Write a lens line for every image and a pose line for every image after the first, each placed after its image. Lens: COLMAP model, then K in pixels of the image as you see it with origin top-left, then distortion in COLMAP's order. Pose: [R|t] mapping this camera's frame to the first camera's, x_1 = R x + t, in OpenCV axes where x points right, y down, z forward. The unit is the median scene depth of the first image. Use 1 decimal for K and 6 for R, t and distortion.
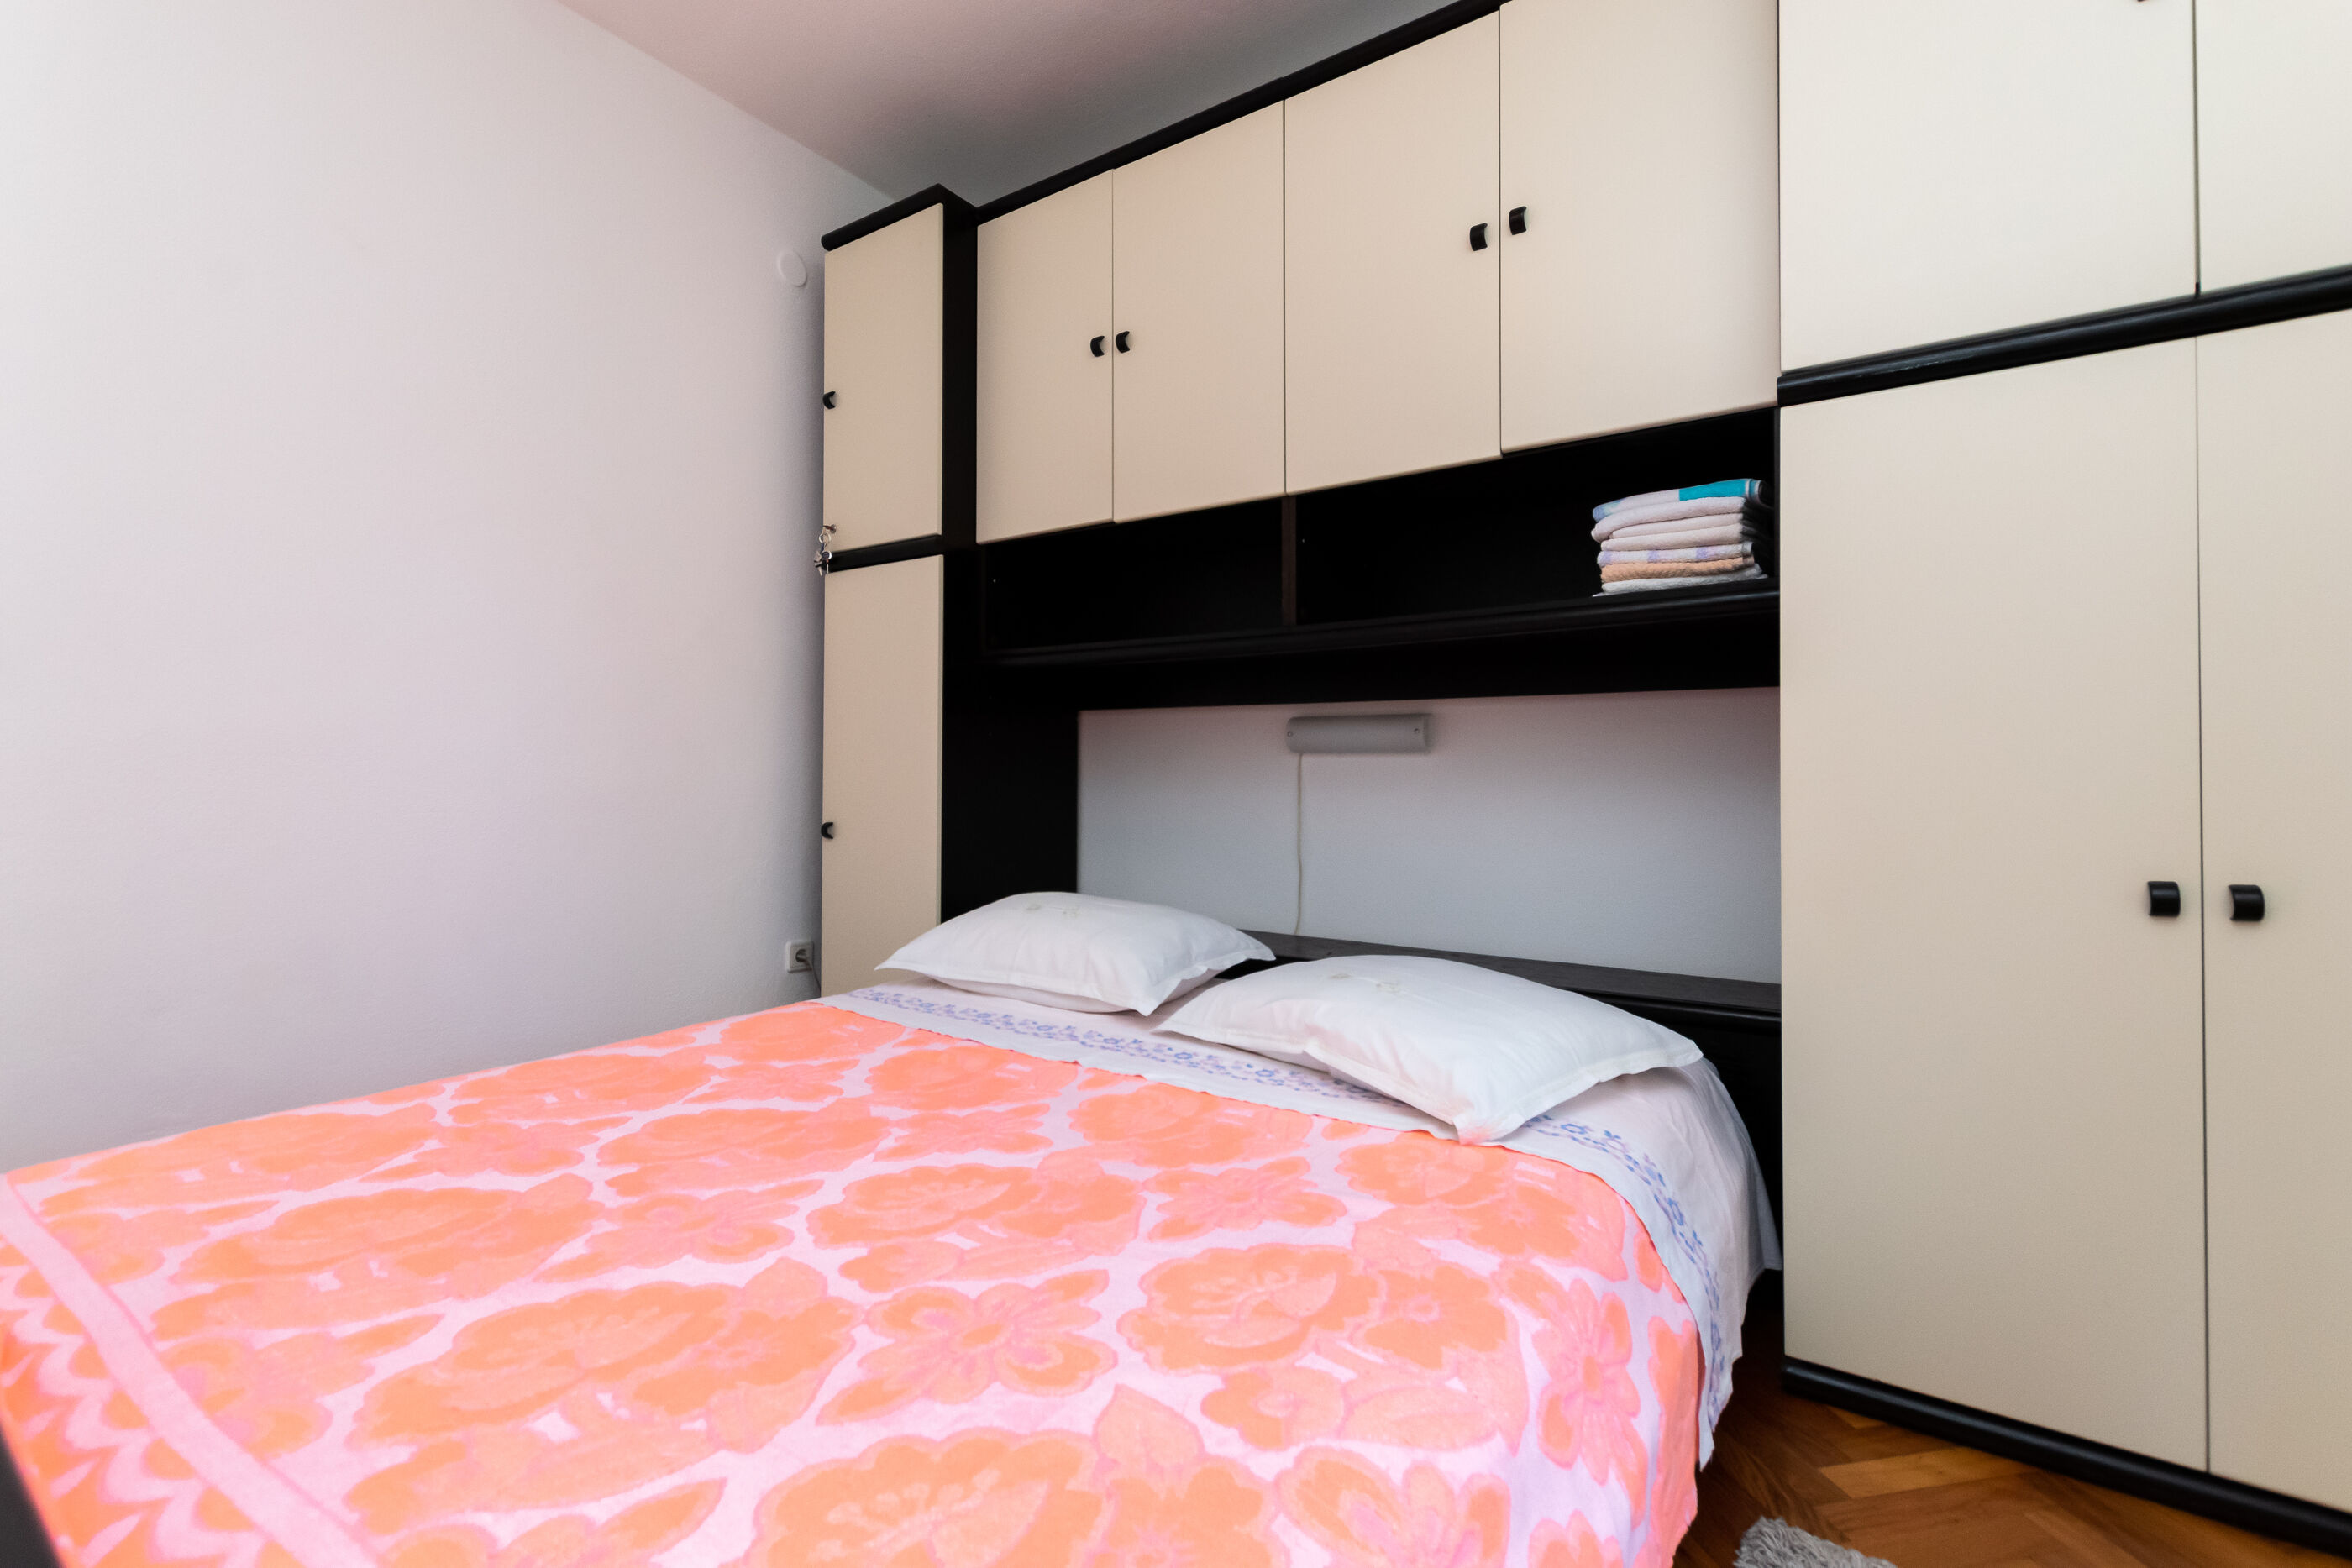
lens RADIAL K [[1026.9, 0, 1206.5], [0, 1026.9, 805.9], [0, 0, 1]] dist [0.001851, -0.000493]
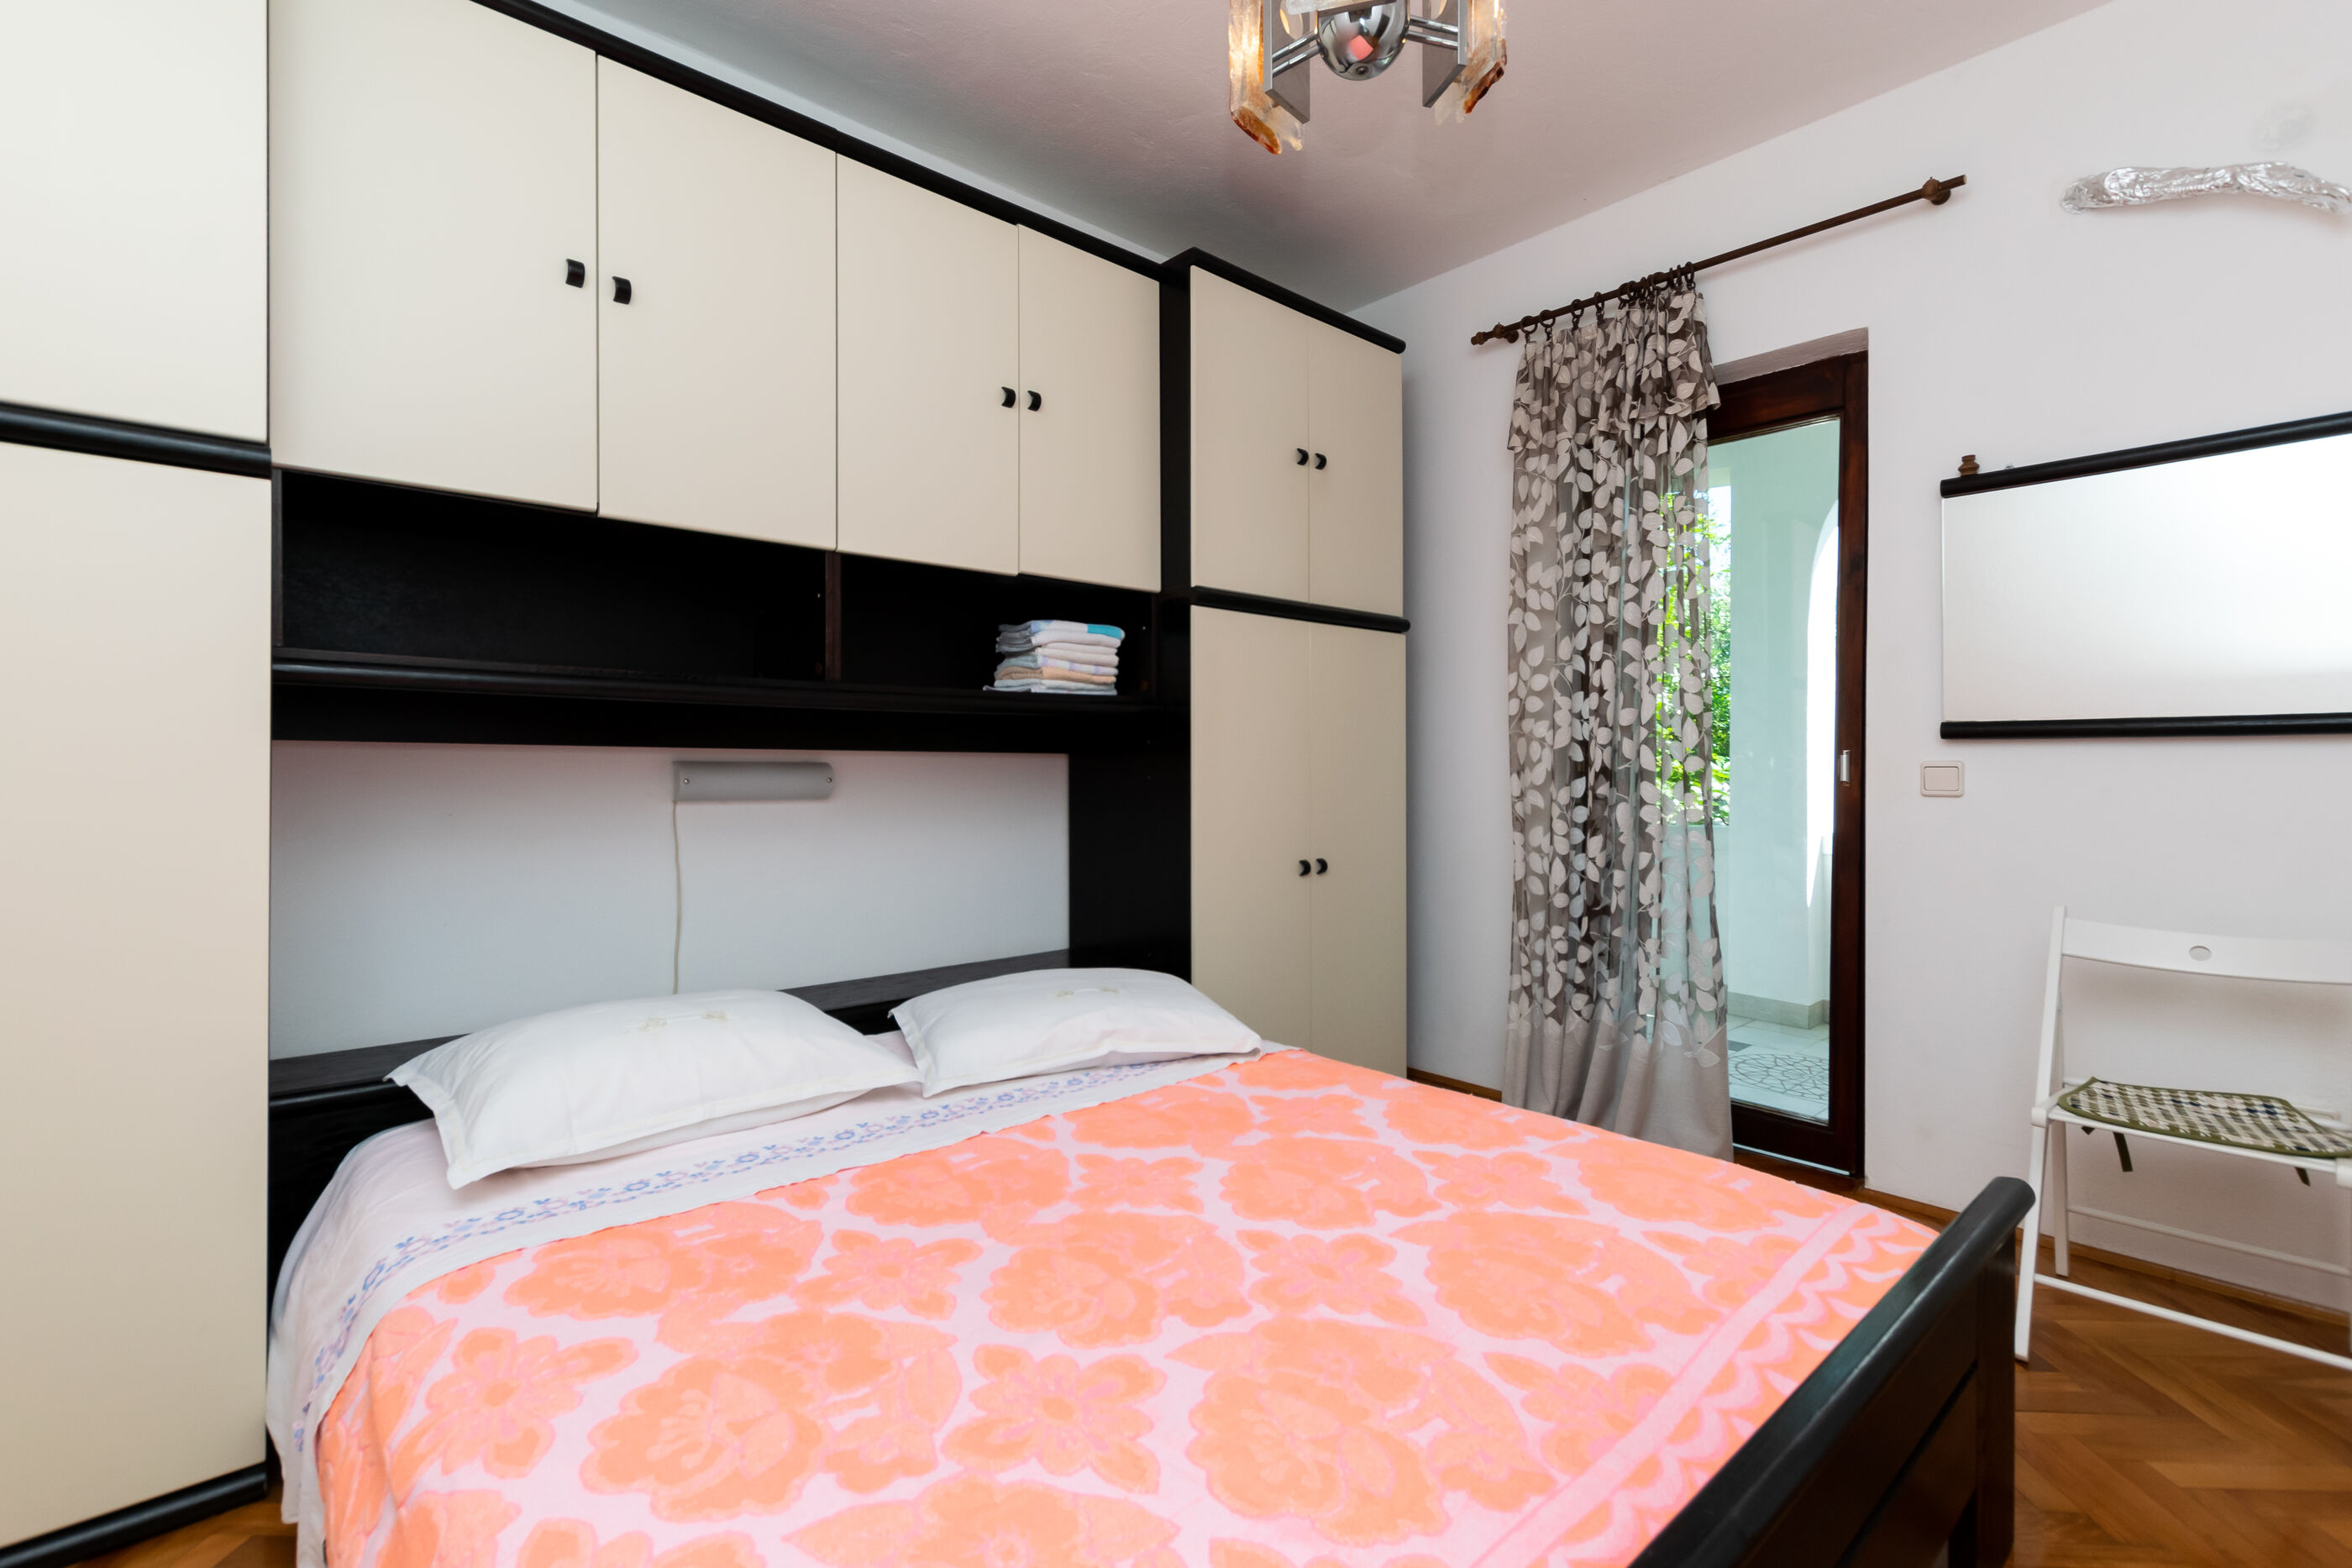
lens RADIAL K [[1047.4, 0, 1177.5], [0, 1047.4, 762.8], [0, 0, 1]] dist [-0.001063, -0.000187]
pose [[0.242529, 0.003665, 0.970137, -1.154808], [0.030313, 0.999476, -0.011354, -0.101703], [-0.969670, 0.032161, 0.242291, 0.597599]]
